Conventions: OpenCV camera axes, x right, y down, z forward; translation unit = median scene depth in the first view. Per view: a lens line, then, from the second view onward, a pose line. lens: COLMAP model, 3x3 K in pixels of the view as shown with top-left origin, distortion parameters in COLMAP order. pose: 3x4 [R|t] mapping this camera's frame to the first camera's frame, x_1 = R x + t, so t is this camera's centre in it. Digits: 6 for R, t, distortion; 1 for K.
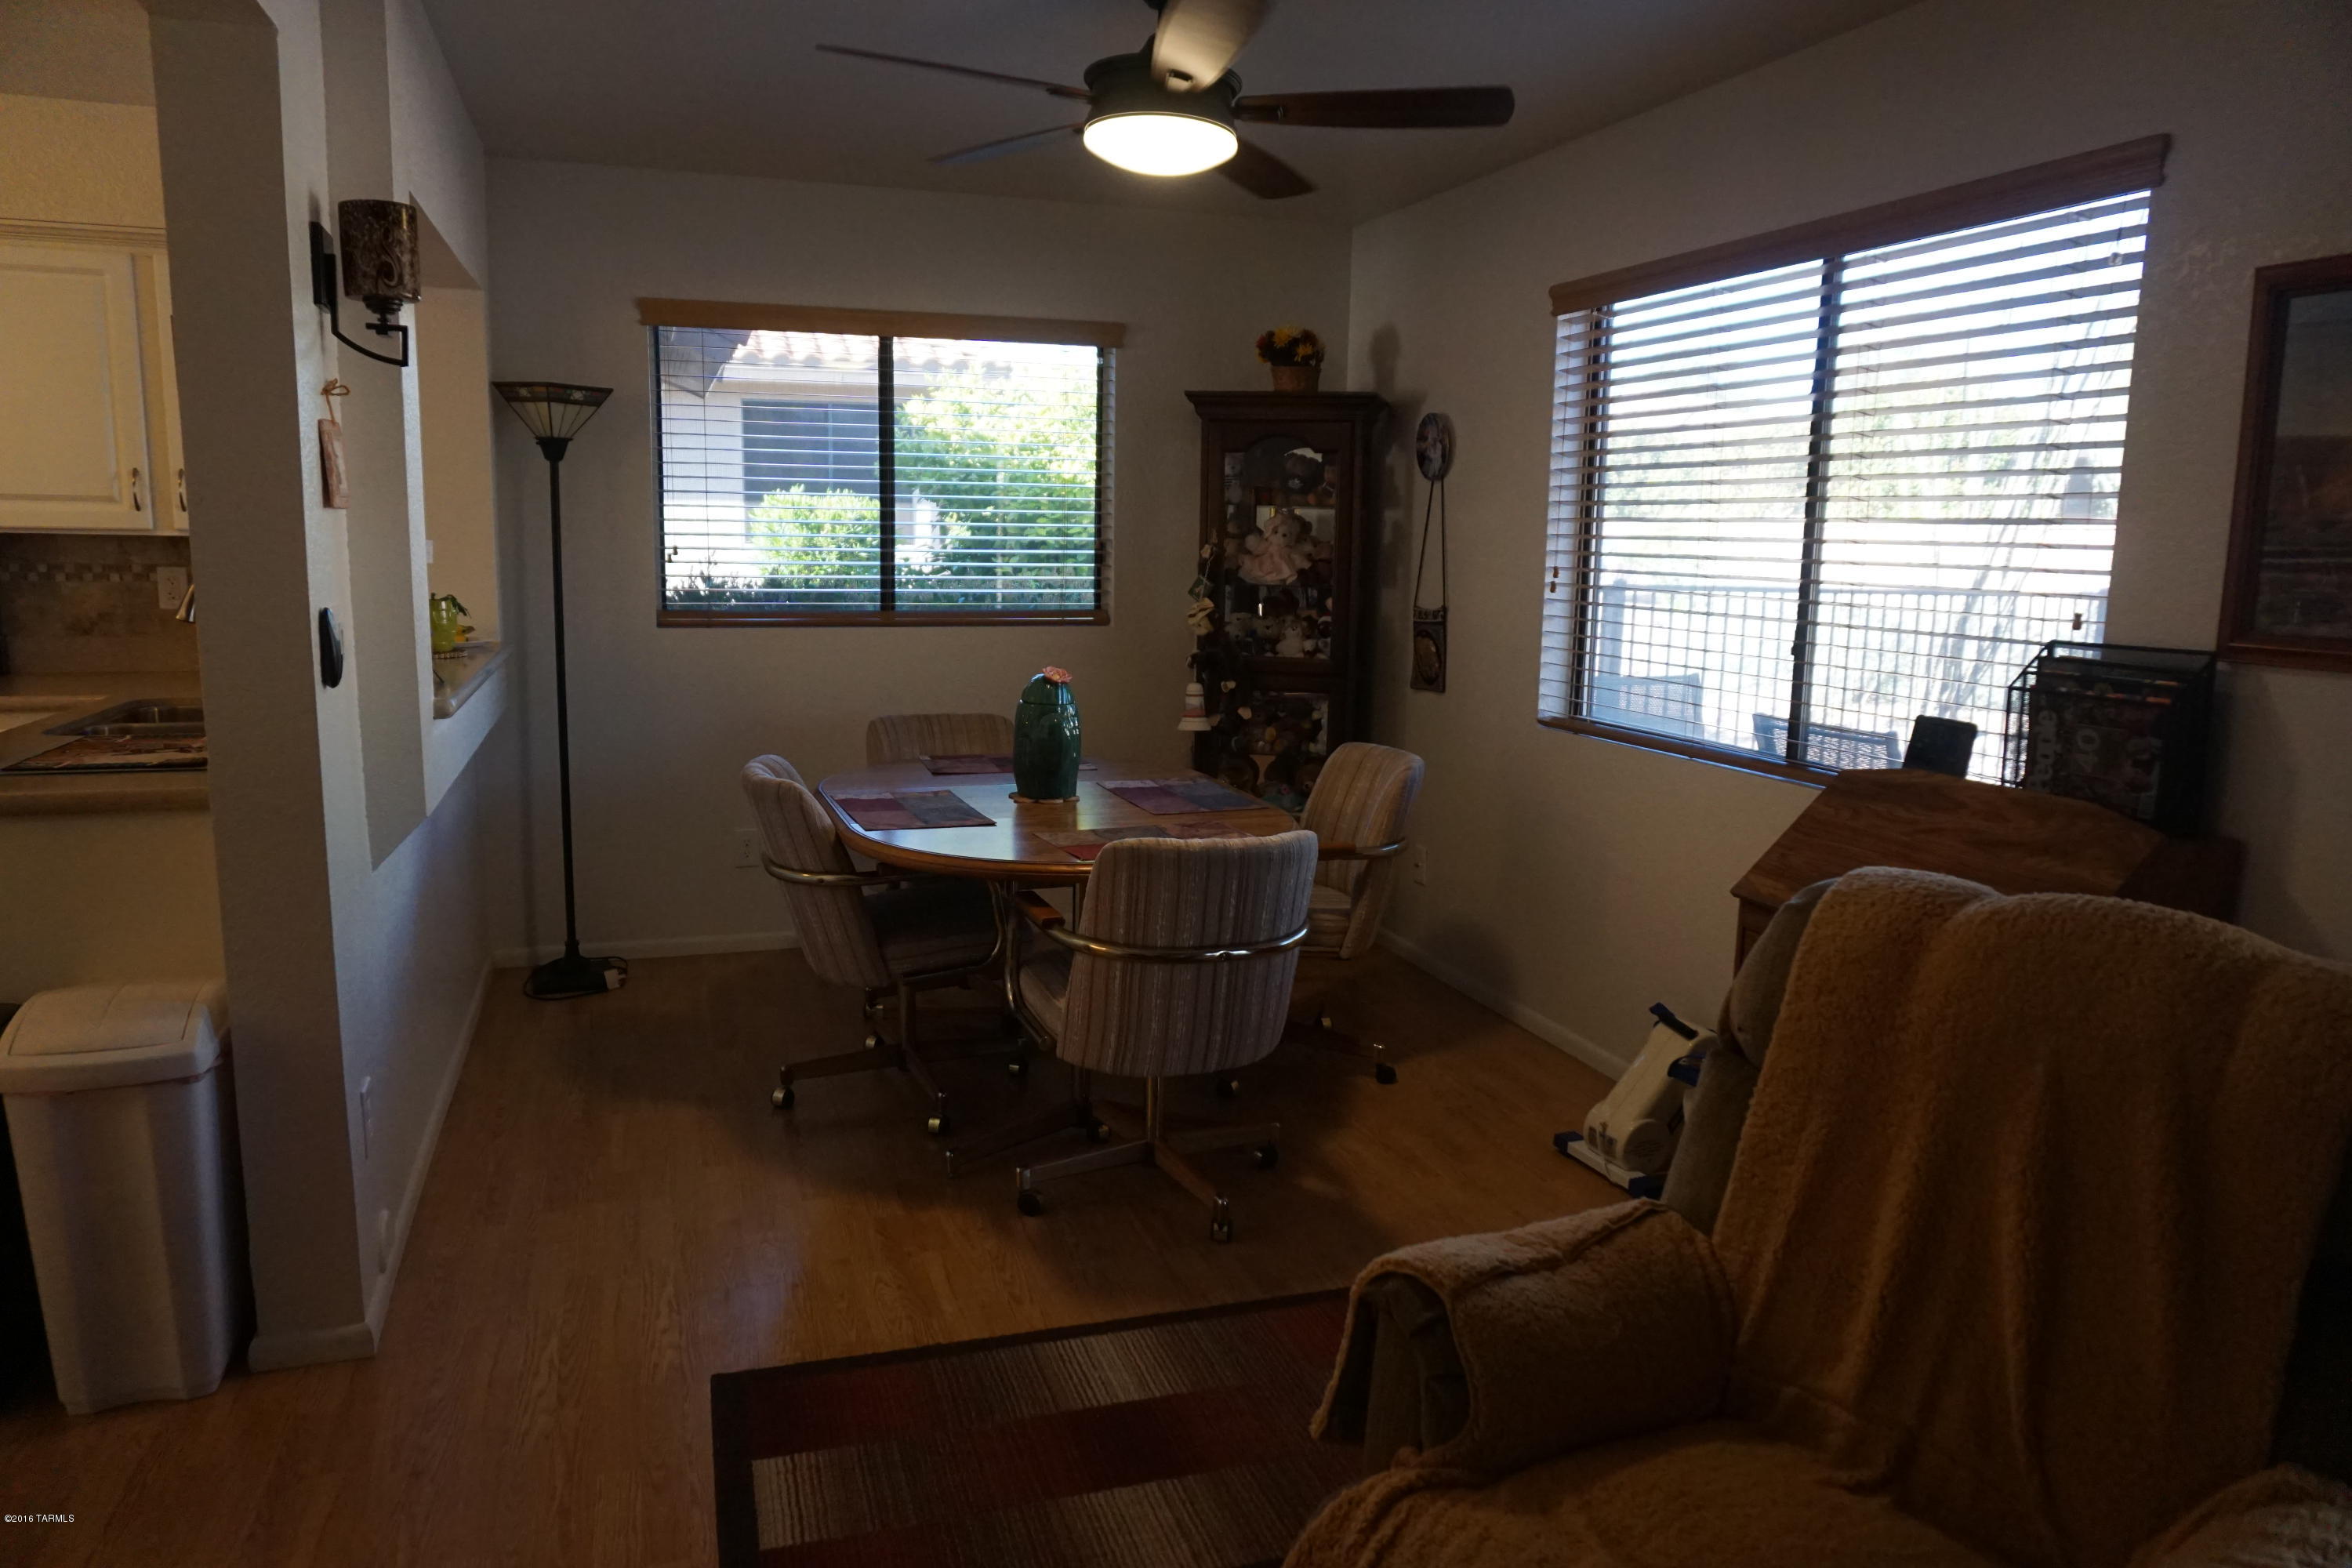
lens RADIAL K [[1584.8, 0, 1175.3], [0, 1584.8, 798.3], [0, 0, 1]] dist [-0.050652, 0.027700]
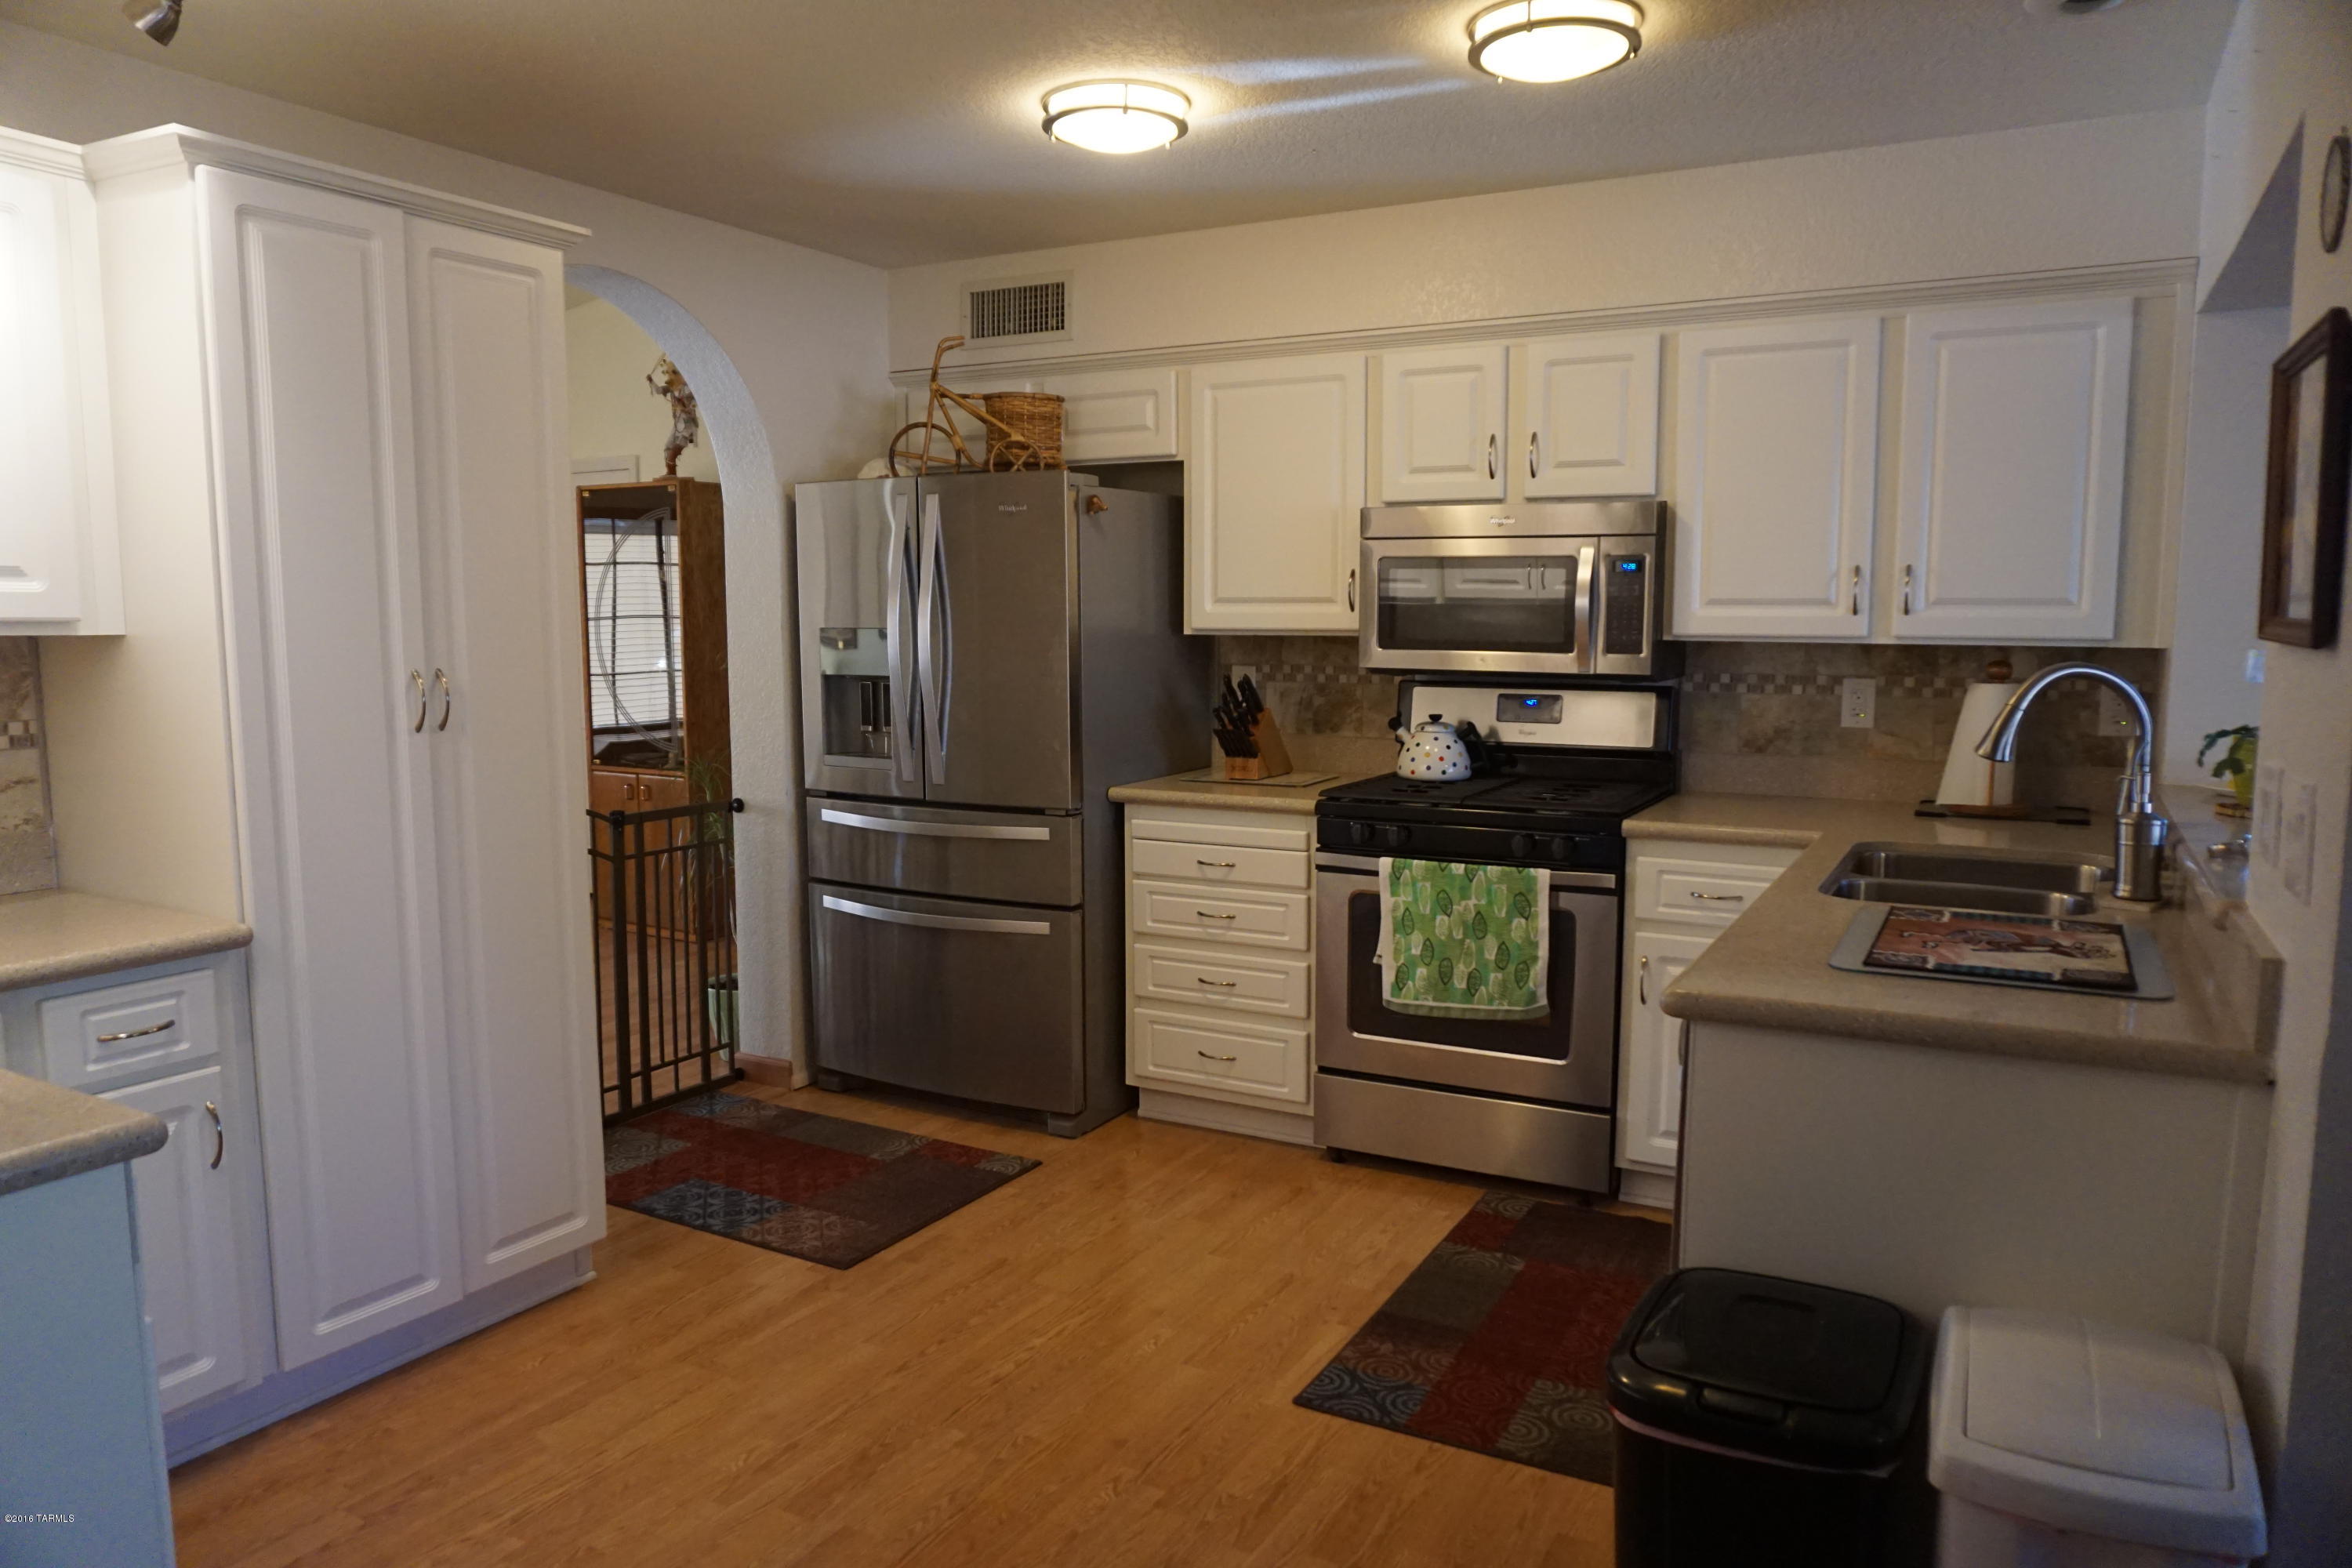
lens RADIAL K [[1584.8, 0, 1169.9], [0, 1584.8, 789.0], [0, 0, 1]] dist [-0.050652, 0.027700]
pose [[0.673442, 0.061455, -0.736681, -0.262059], [-0.111130, 0.993630, -0.018700, -0.030067], [0.730839, 0.094460, 0.675982, 0.142920]]
